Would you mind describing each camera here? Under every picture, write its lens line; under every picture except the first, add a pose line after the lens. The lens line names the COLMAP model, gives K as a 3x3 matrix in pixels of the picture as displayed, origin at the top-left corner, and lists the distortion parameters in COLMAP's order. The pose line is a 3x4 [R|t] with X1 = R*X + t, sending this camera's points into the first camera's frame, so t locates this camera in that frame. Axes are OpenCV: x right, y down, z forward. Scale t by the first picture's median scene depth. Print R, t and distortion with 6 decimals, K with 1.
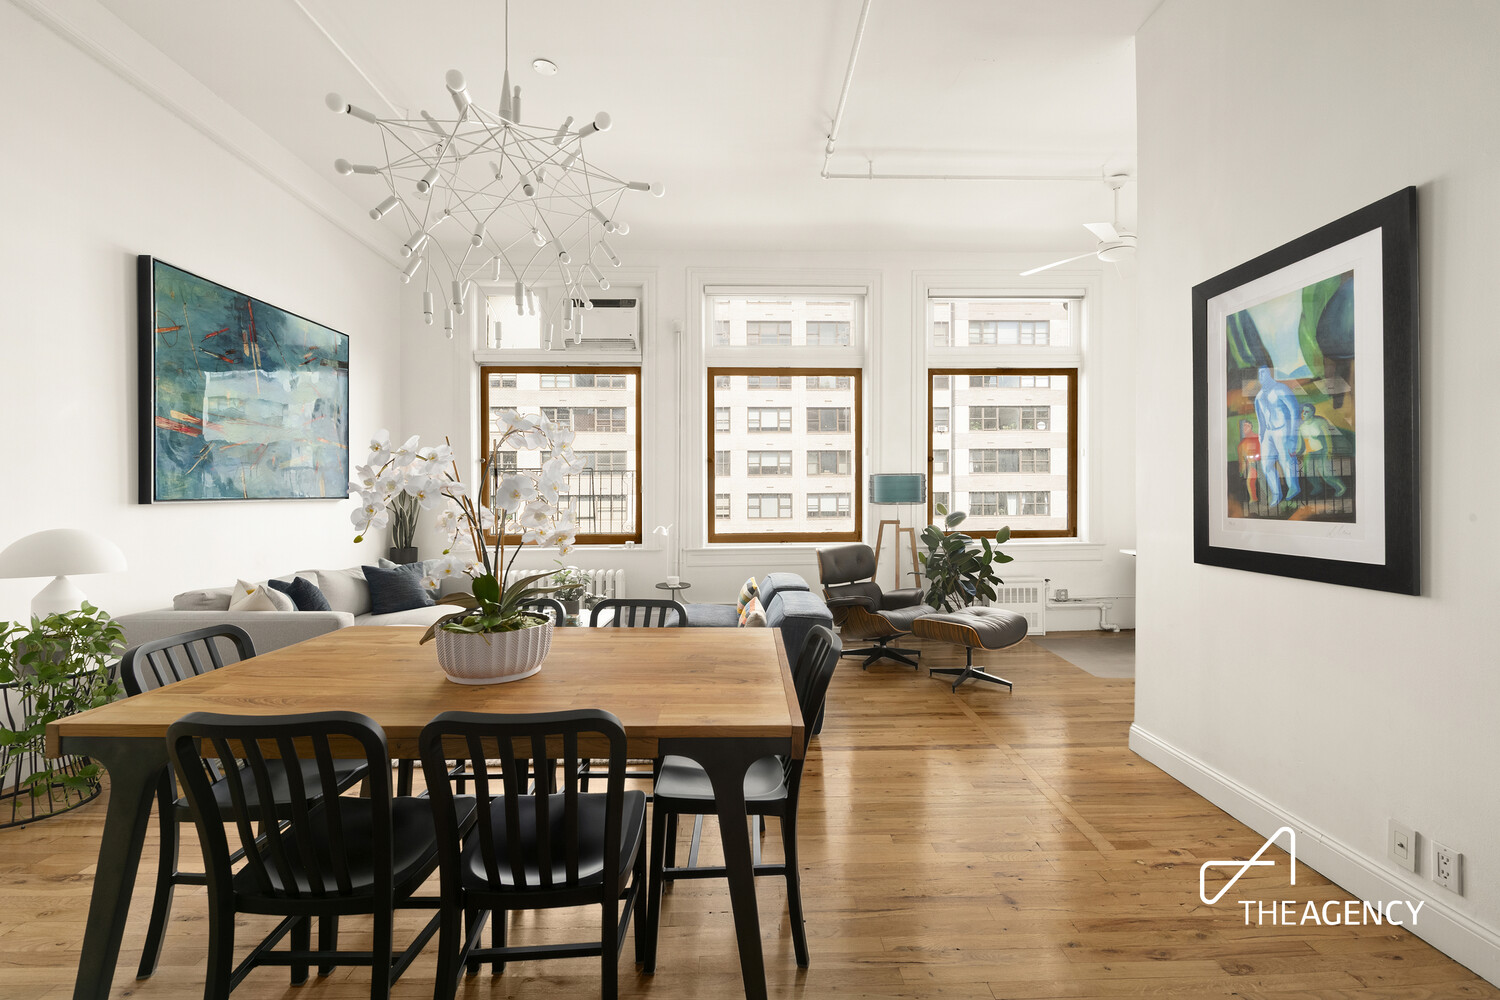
lens RADIAL K [[608.2, 0, 761.4], [0, 608.2, 492.1], [0, 0, 1]] dist [-0.002388, -0.000281]
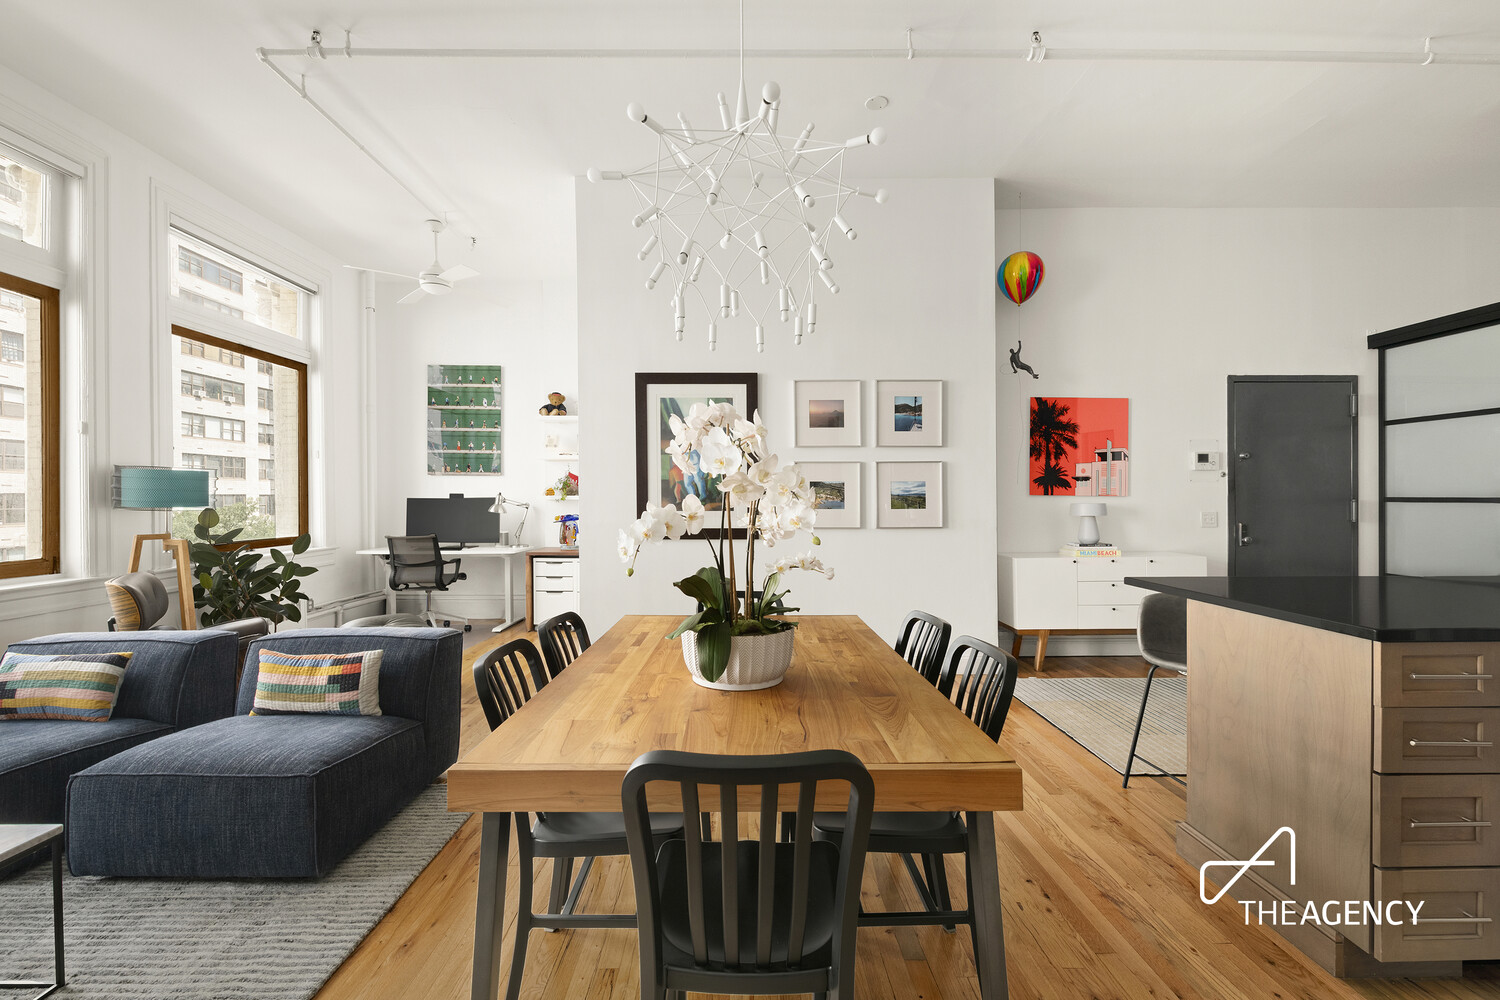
lens RADIAL K [[638.6, 0, 750.0], [0, 638.6, 500.0], [0, 0, 1]] dist [-0.001132, -0.000017]
pose [[0.034610, 0.000709, 0.999401, -0.524261], [-0.004237, 0.999991, -0.000563, 0.005004], [-0.999392, -0.004215, 0.034613, 0.320690]]
